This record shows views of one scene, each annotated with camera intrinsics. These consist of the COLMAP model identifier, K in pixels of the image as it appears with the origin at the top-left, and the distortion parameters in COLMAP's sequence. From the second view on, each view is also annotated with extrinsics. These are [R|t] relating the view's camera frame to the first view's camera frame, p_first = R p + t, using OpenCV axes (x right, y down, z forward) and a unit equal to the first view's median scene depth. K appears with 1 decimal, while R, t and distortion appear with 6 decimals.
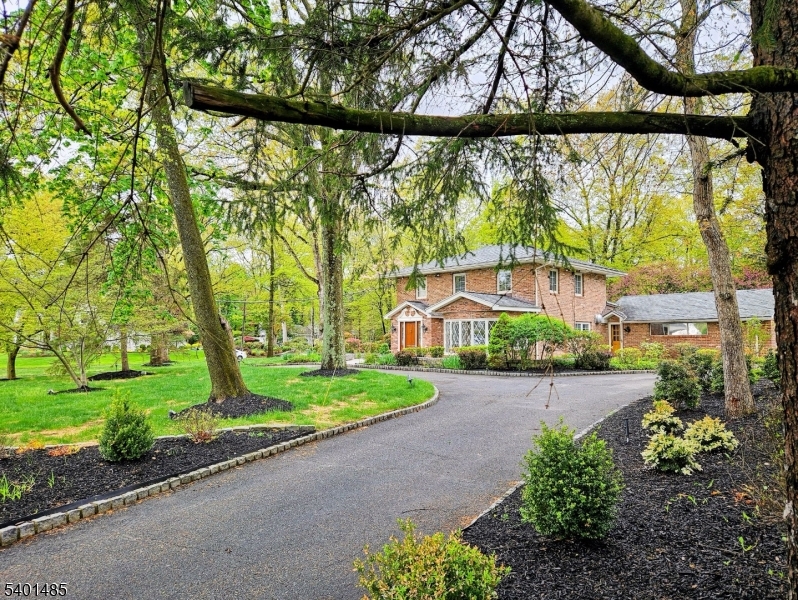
lens RADIAL K [[561.0, 0, 416.1], [0, 561.0, 297.6], [0, 0, 1]] dist [0.058929, -0.044969]
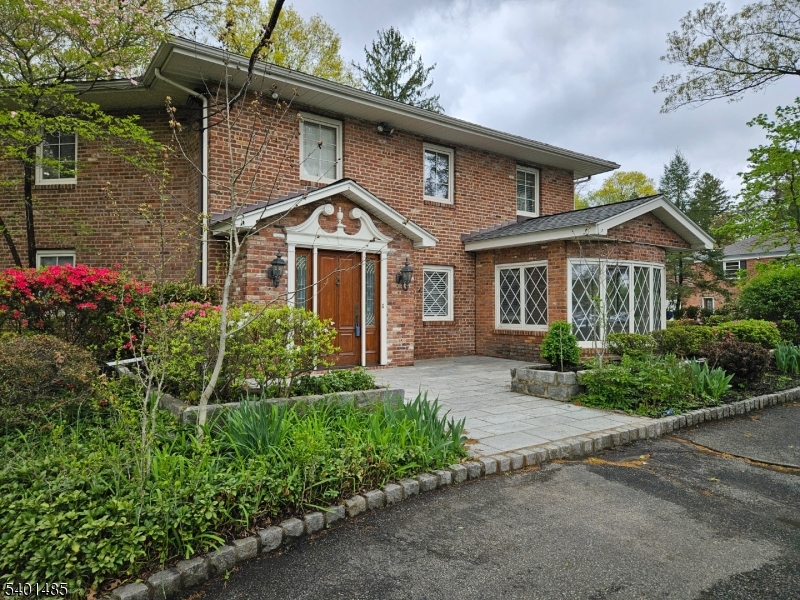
lens RADIAL K [[539.7, 0, 401.5], [0, 539.7, 302.6], [0, 0, 1]] dist [0.054167, -0.006411]
pose [[0.164445, 0.019656, 0.986190, -0.433139], [-0.068301, 0.997629, -0.008495, 0.104125], [-0.984019, -0.065961, 0.165397, 1.331756]]
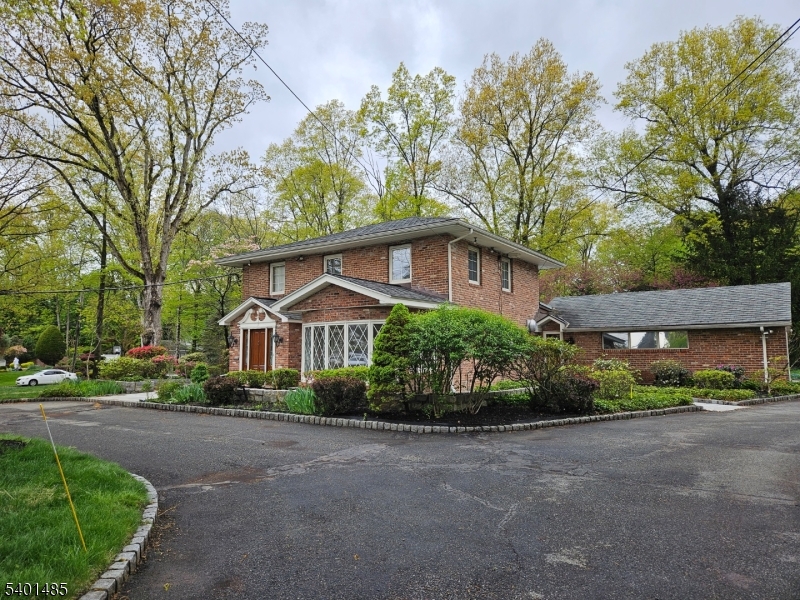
lens RADIAL K [[541.9, 0, 399.6], [0, 541.9, 286.5], [0, 0, 1]] dist [0.051490, -0.002147]
pose [[0.987754, 0.016187, 0.155180, 0.078182], [-0.008123, 0.998590, -0.052460, 0.036902], [-0.155810, 0.050557, 0.986492, 0.504563]]
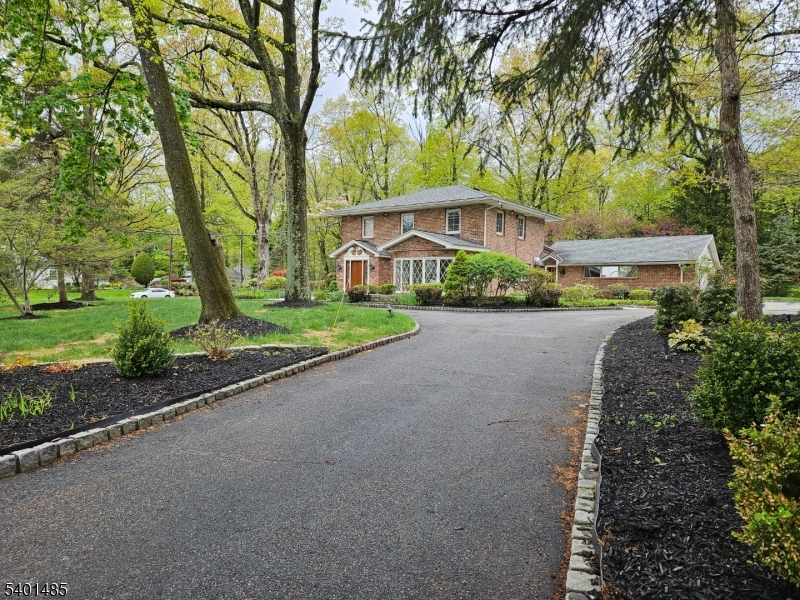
lens RADIAL K [[539.7, 0, 401.5], [0, 539.7, 302.6], [0, 0, 1]] dist [0.054167, -0.006411]
pose [[0.992670, 0.012464, 0.120213, -0.067117], [-0.024998, 0.994333, 0.103332, 0.022906], [-0.118244, -0.105580, 0.987356, 0.037978]]
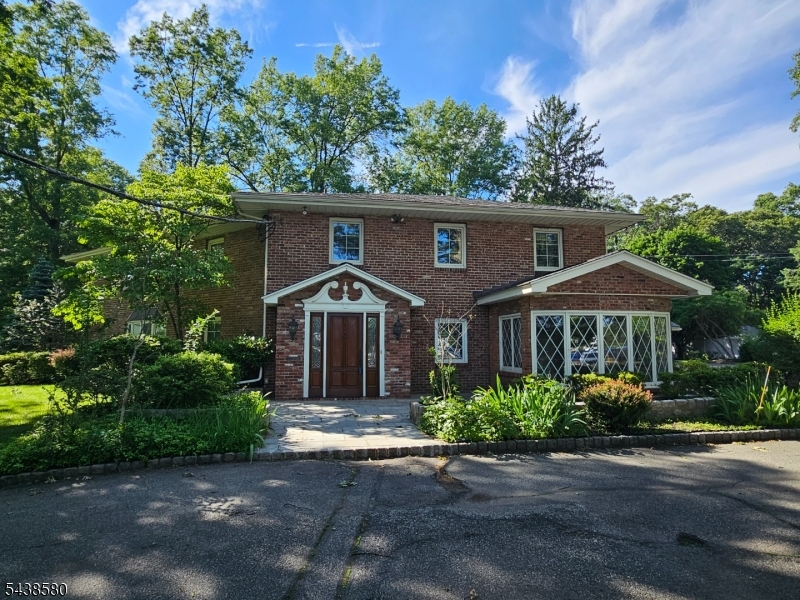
lens RADIAL K [[481.2, 0, 395.6], [0, 481.2, 301.4], [0, 0, 1]] dist [0.000391, -0.001342]
pose [[0.577282, 0.079792, 0.812637, -0.423743], [-0.056958, 0.996725, -0.057406, 0.077219], [-0.814556, -0.013147, 0.579937, 1.094432]]
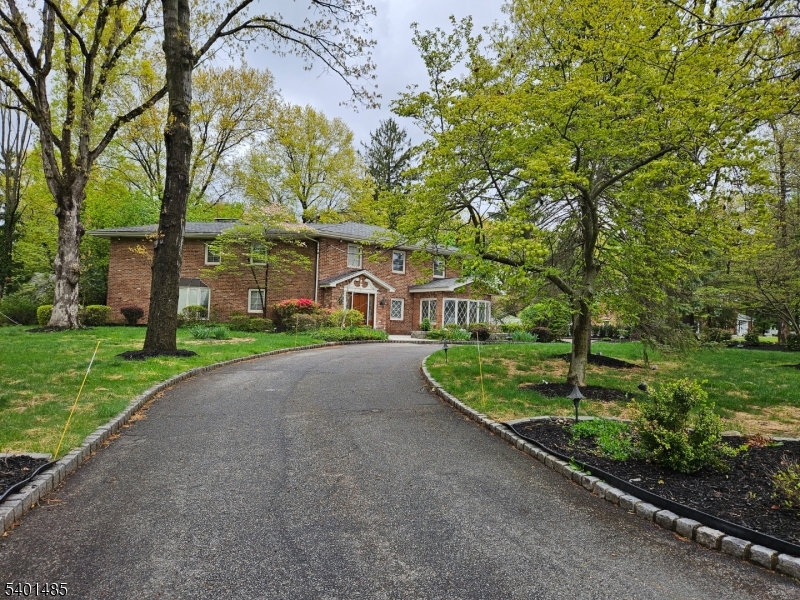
lens RADIAL K [[539.7, 0, 401.5], [0, 539.7, 302.6], [0, 0, 1]] dist [0.054167, -0.006411]
pose [[0.155710, 0.059016, 0.986038, -1.242153], [-0.100757, 0.993956, -0.043578, 0.129660], [-0.982651, -0.092565, 0.160716, 1.156311]]
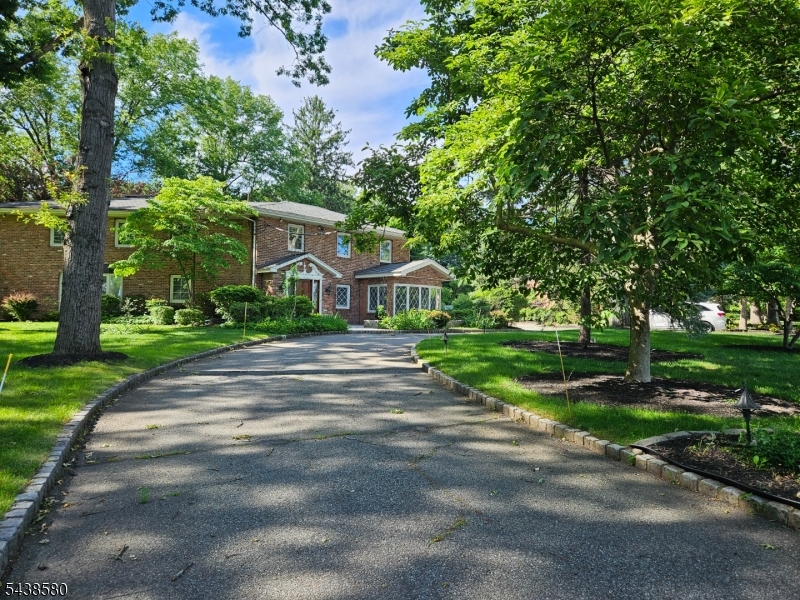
lens RADIAL K [[541.9, 0, 399.6], [0, 541.9, 286.5], [0, 0, 1]] dist [0.051490, -0.002147]
pose [[0.010664, 0.066846, 0.997706, -1.147914], [-0.079417, 0.994668, -0.065794, 0.136464], [-0.996784, -0.078533, 0.015915, 1.236262]]
